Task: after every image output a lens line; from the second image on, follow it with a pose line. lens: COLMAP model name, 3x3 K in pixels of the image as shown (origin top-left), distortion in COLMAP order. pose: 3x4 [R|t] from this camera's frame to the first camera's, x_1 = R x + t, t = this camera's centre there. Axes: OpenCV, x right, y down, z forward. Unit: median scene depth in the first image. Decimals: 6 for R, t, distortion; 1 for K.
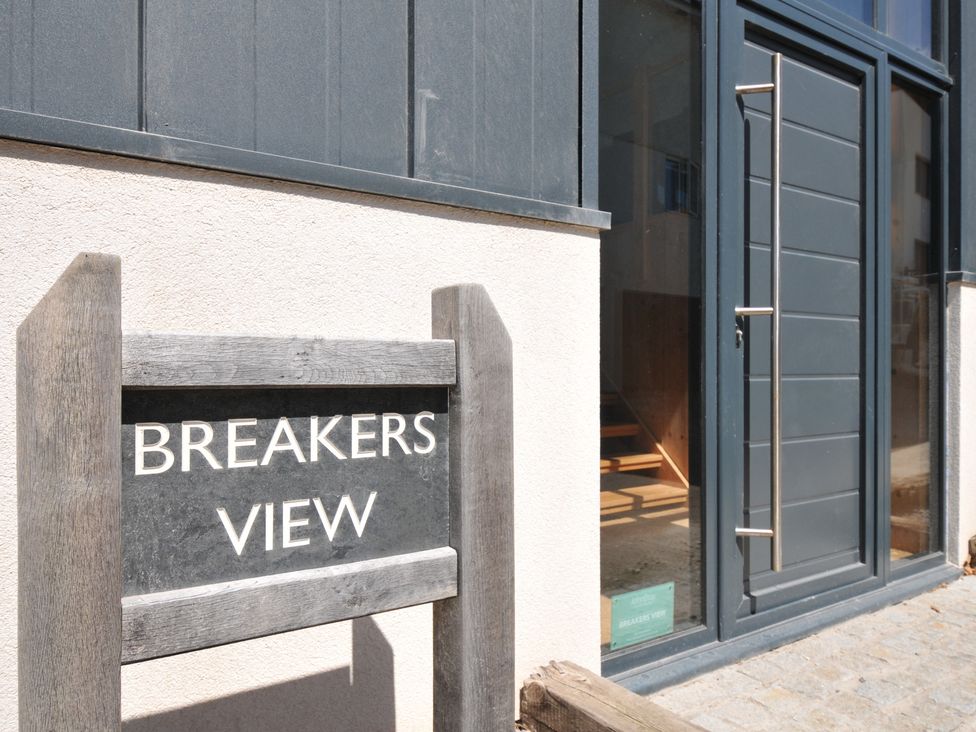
lens RADIAL K [[681.5, 0, 488.0], [0, 681.5, 366.0], [0, 0, 1]] dist [0.003212, -0.001938]
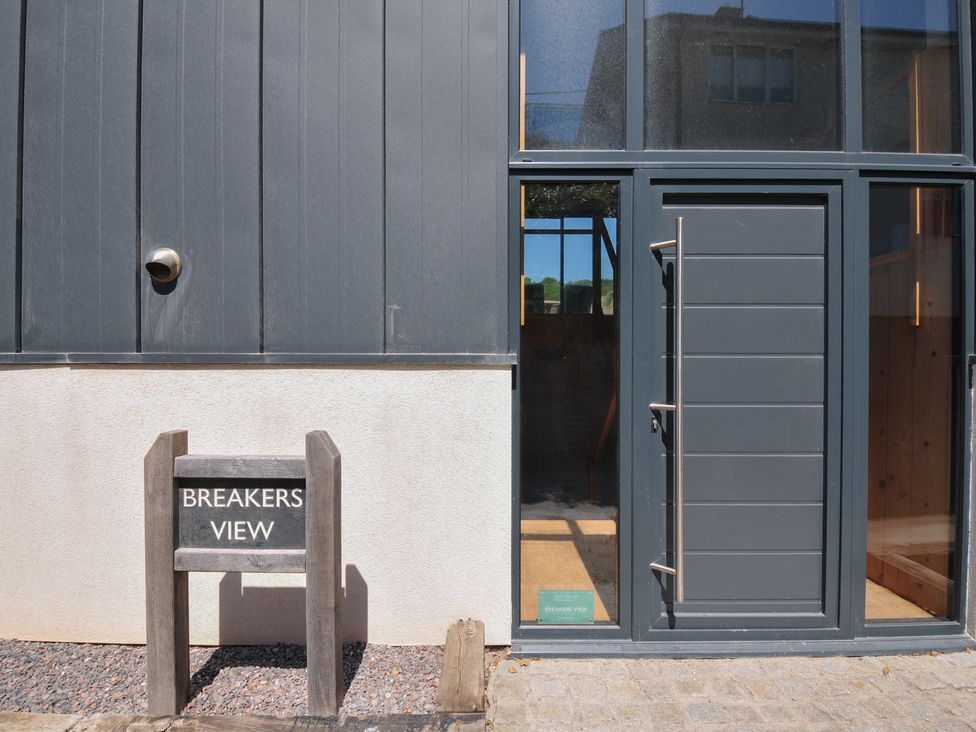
lens RADIAL K [[481.4, 0, 495.7], [0, 481.4, 369.6], [0, 0, 1]] dist [0.014648, -0.024439]
pose [[0.837294, 0.002380, -0.546747, 1.442819], [-0.000587, 0.999994, 0.003455, -0.361424], [0.546752, -0.002572, 0.837291, 0.015287]]
